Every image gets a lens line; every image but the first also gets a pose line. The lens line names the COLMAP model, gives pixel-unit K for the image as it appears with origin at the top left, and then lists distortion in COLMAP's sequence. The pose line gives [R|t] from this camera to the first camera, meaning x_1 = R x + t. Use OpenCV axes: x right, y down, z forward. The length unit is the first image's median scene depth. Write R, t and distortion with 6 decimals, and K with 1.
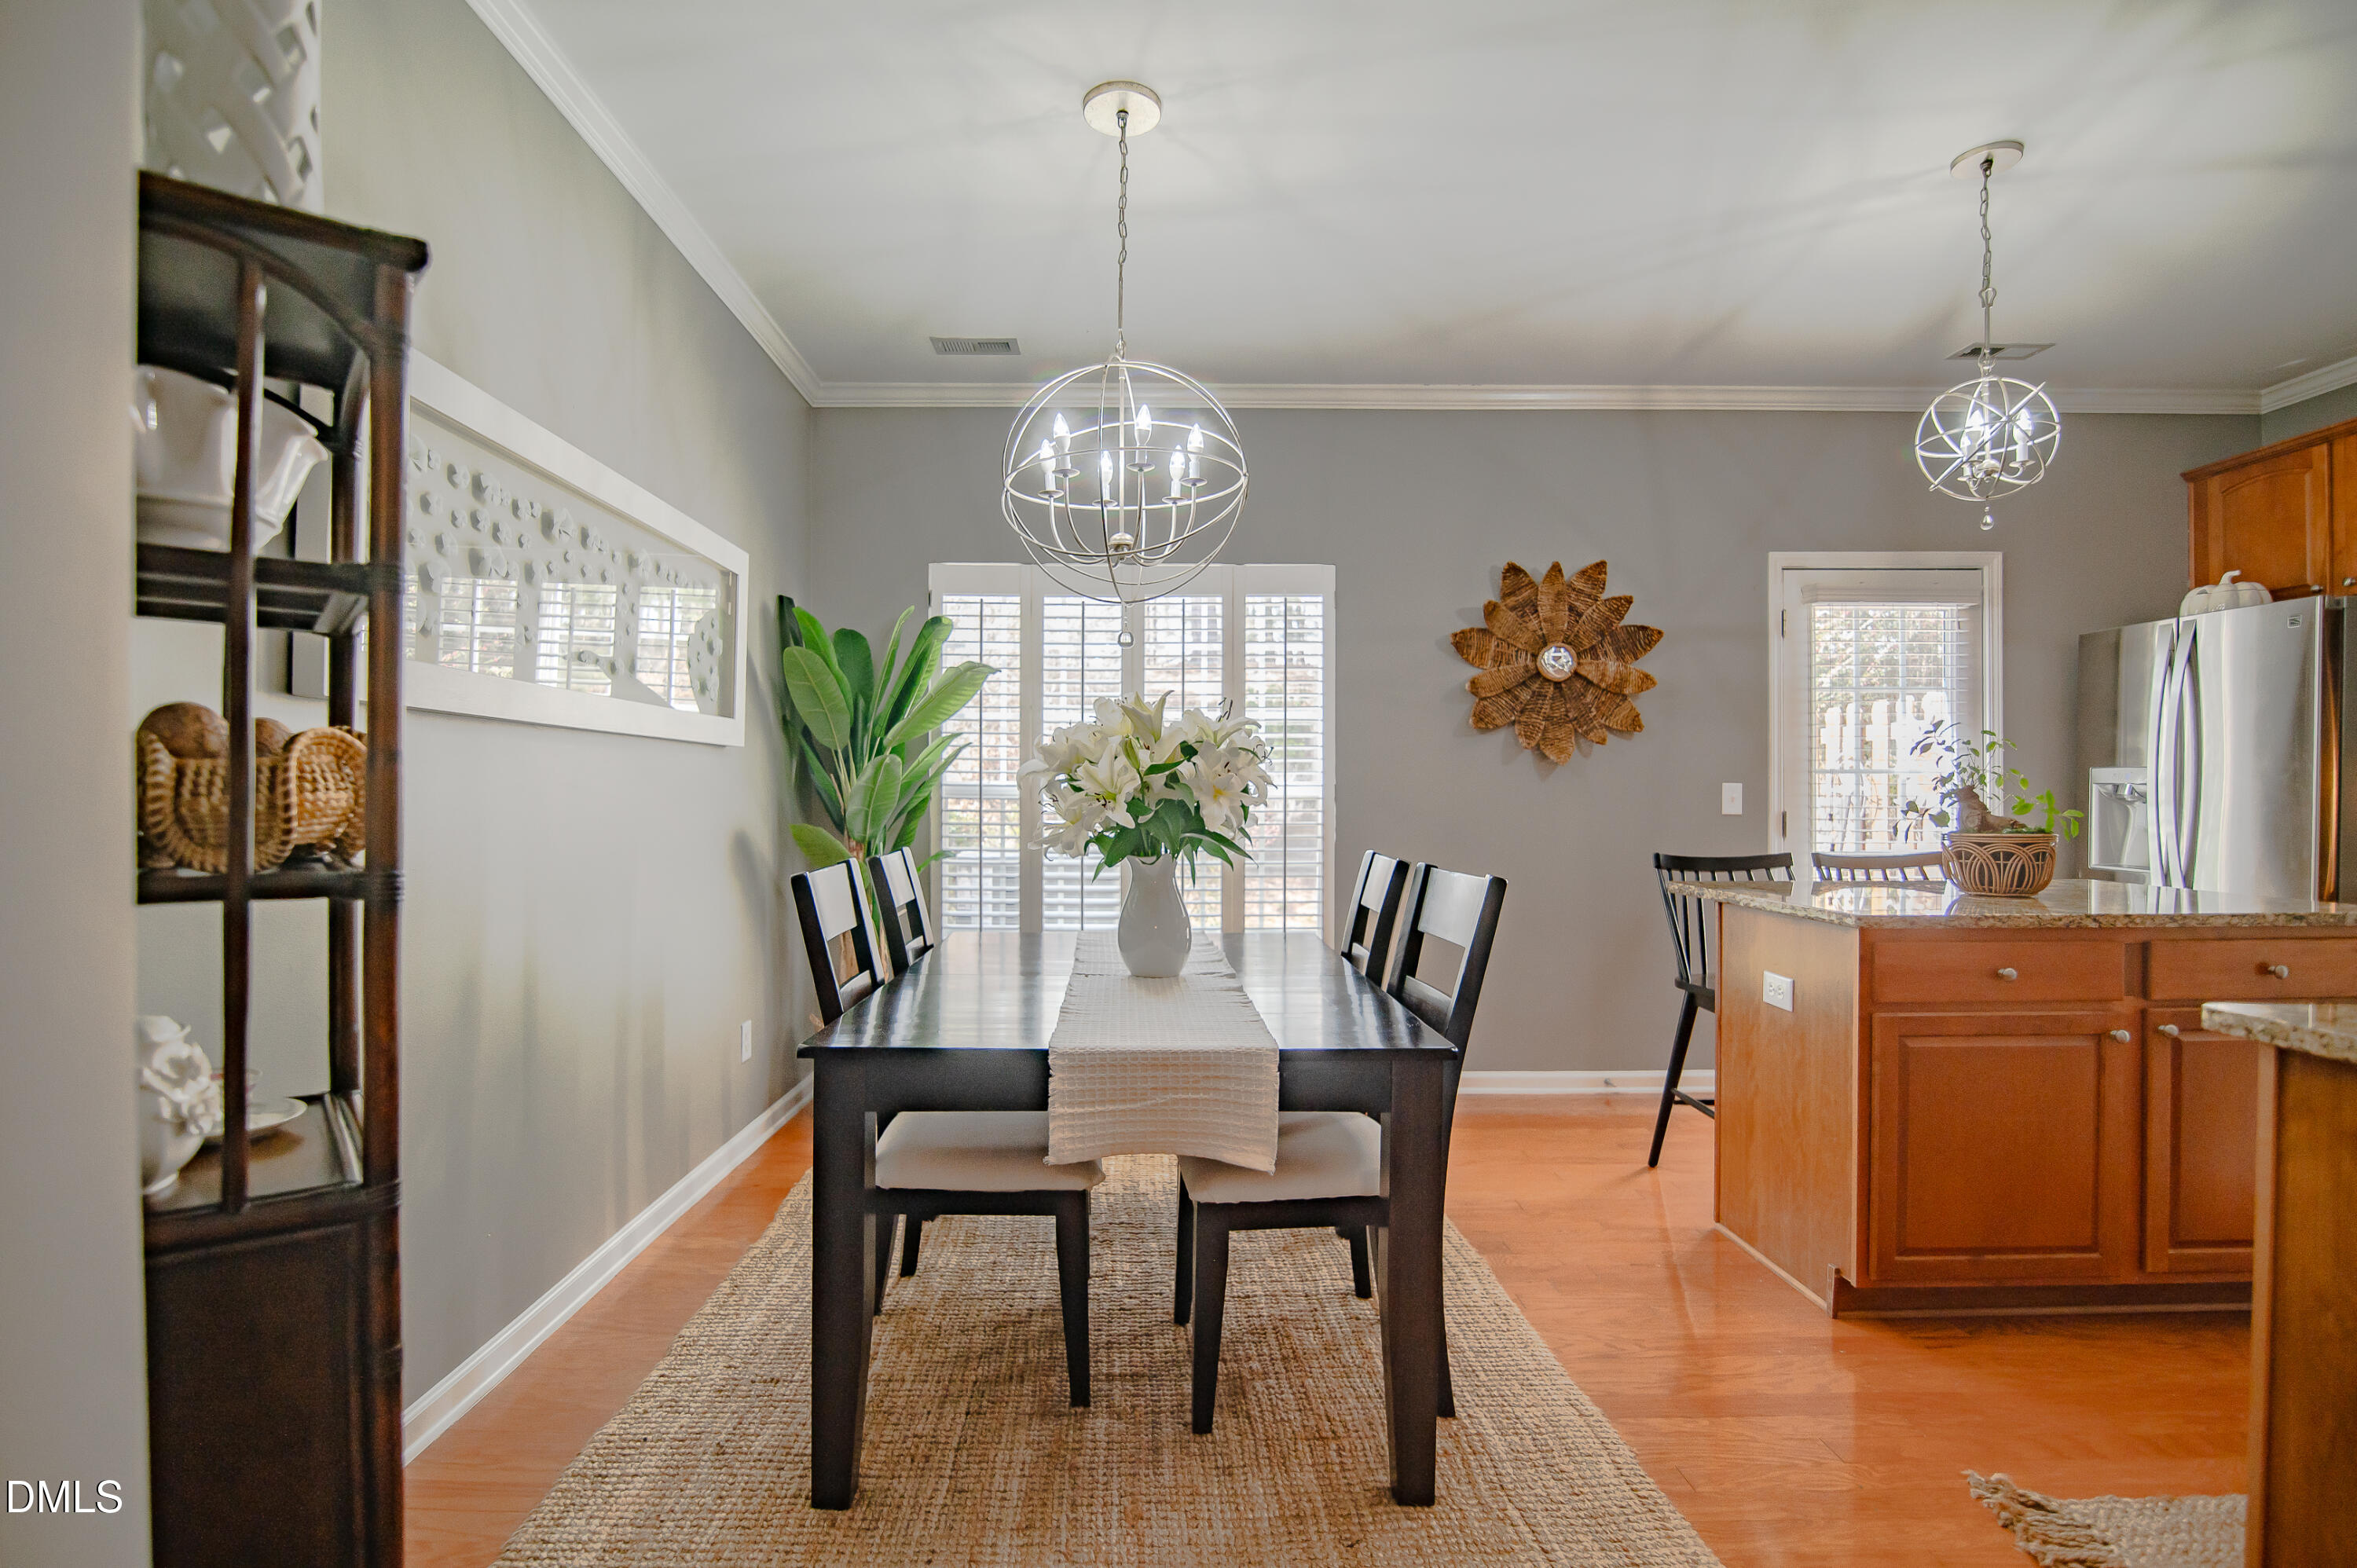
lens RADIAL K [[1126.8, 0, 1154.0], [0, 1126.8, 803.4], [0, 0, 1]] dist [-0.020129, 0.000454]
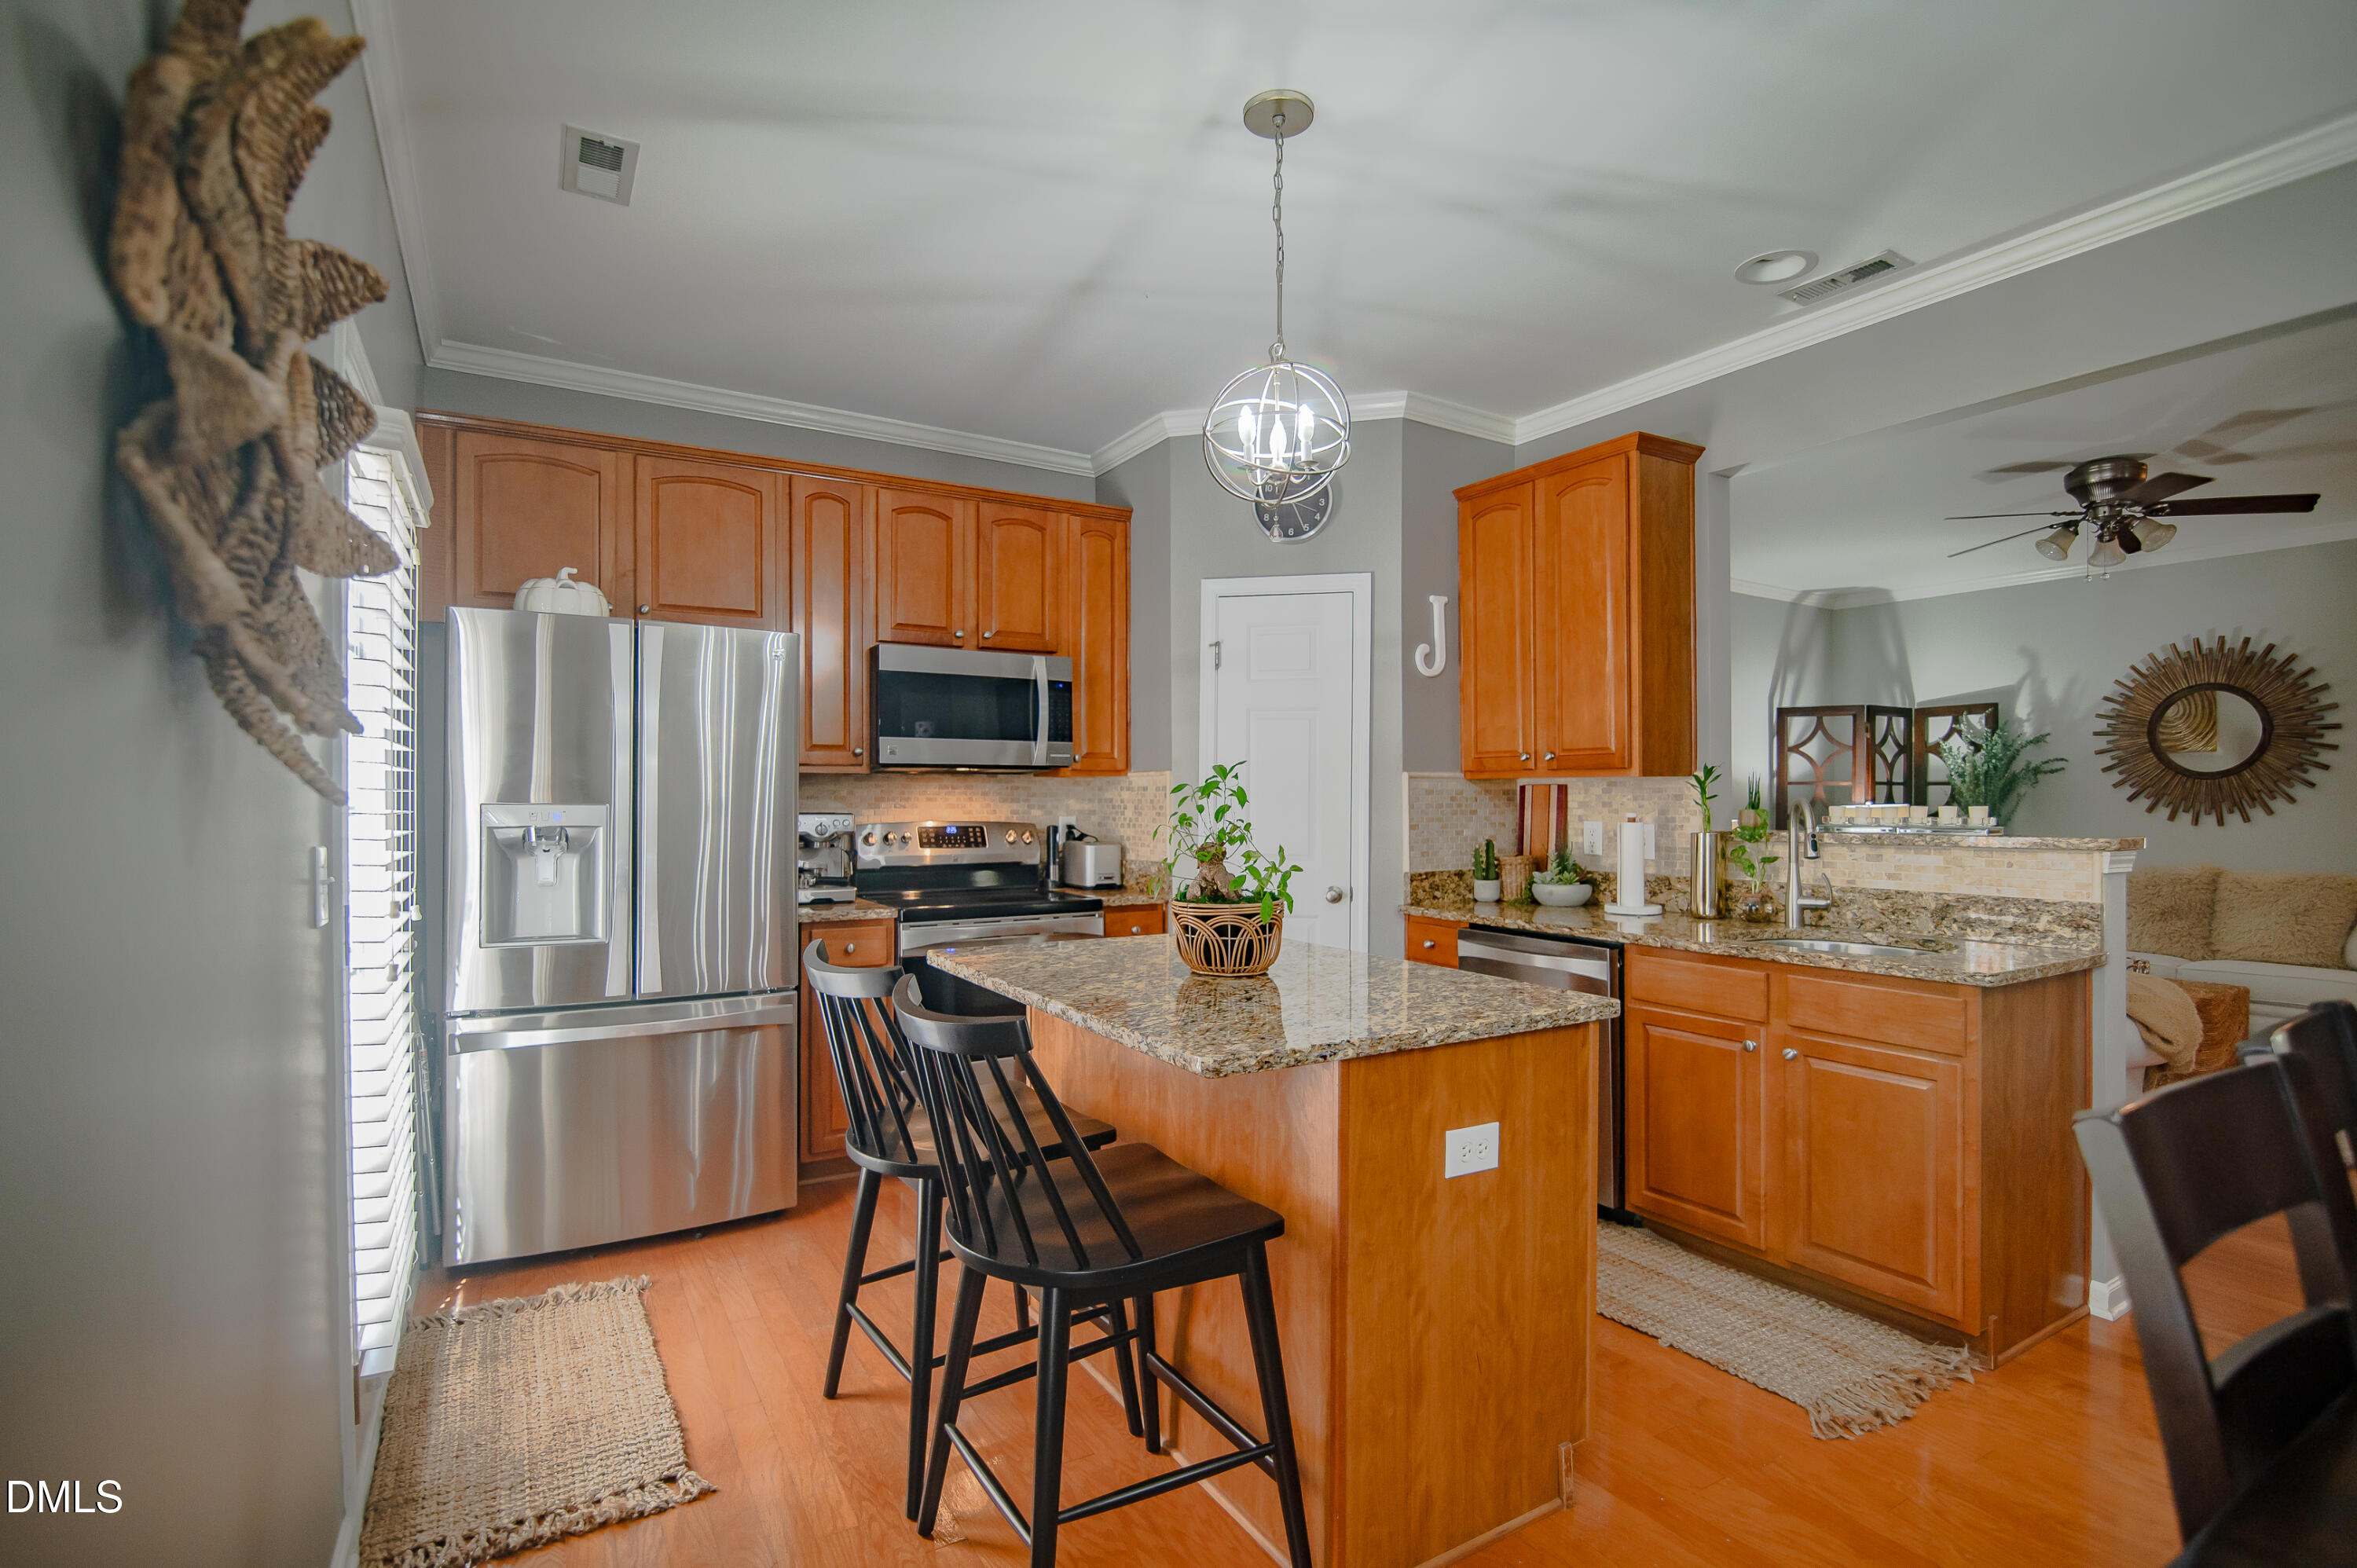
lens RADIAL K [[1099.2, 0, 1176.2], [0, 1099.2, 797.5], [0, 0, 1]] dist [-0.014816, 0.000503]
pose [[-0.504682, -0.000433, 0.863305, 0.057259], [0.006688, 0.999968, 0.004412, -0.053857], [-0.863279, 0.008000, -0.504663, 1.439424]]
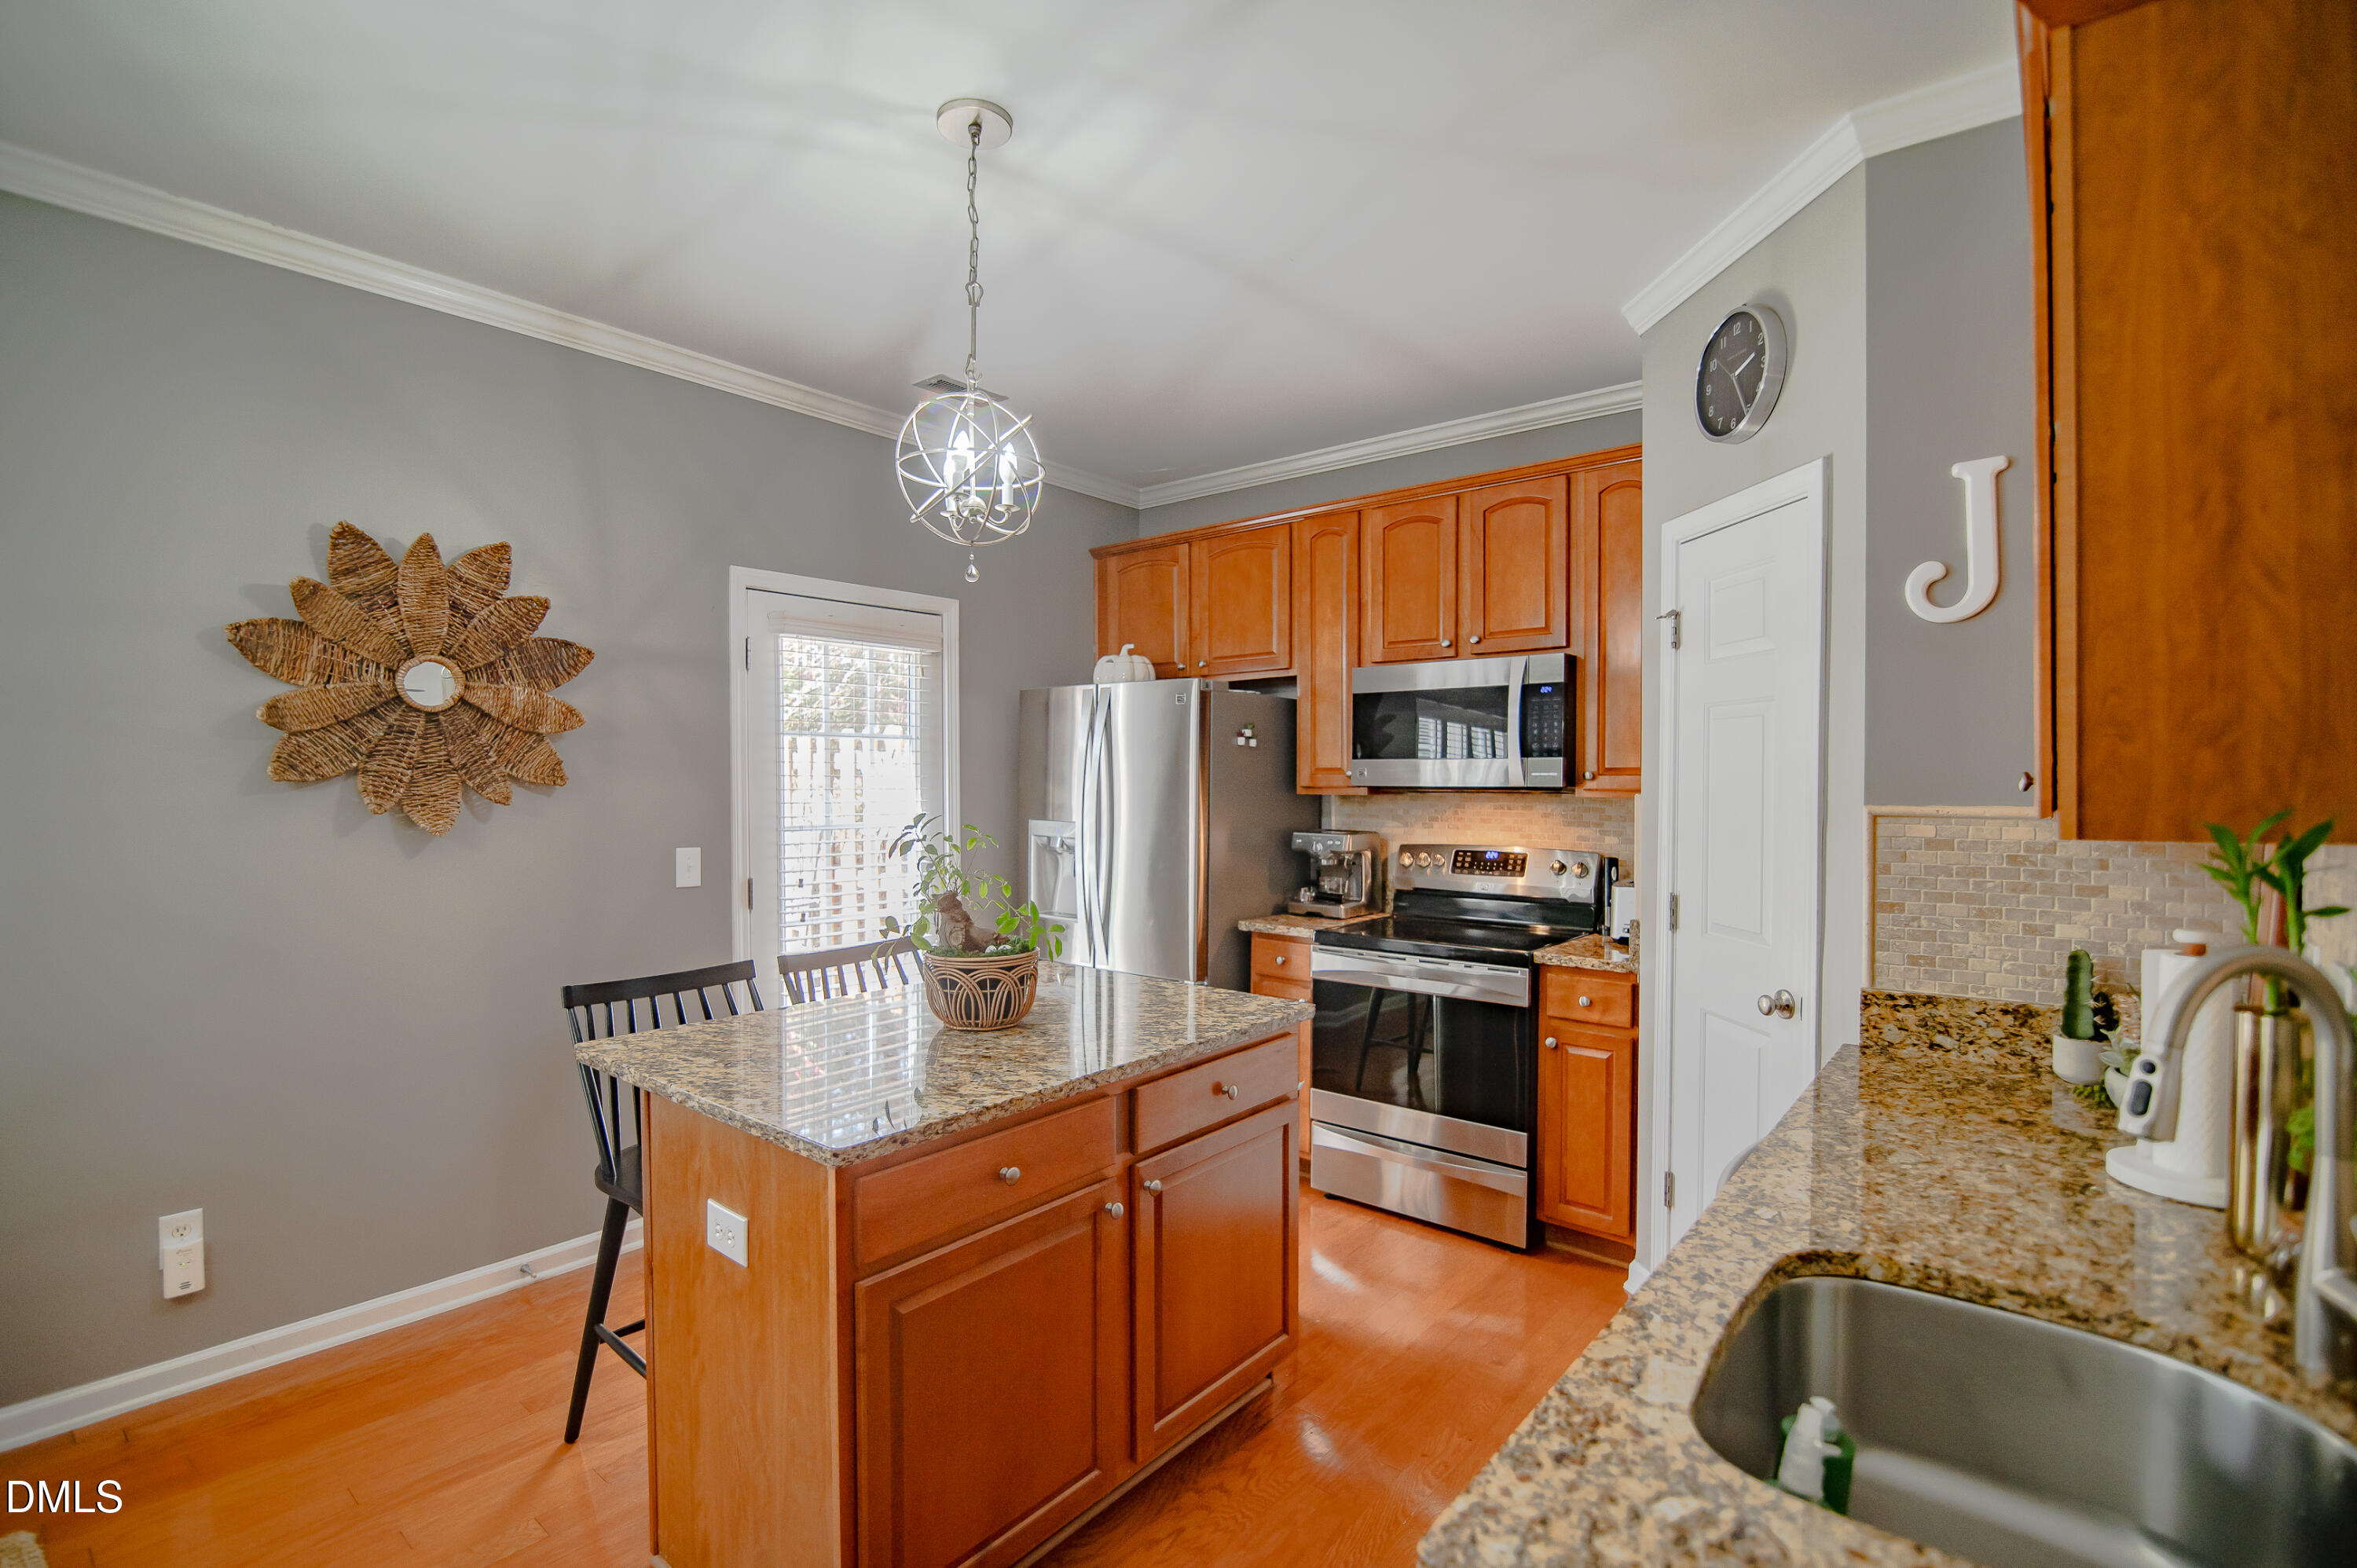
lens RADIAL K [[1079.1, 0, 1168.1], [0, 1079.1, 799.8], [0, 0, 1]] dist [-0.019220, 0.000049]
pose [[0.645795, -0.012928, 0.763401, 0.230605], [0.003658, 0.999898, 0.013838, -0.094468], [-0.763502, -0.006144, 0.645776, 0.368434]]
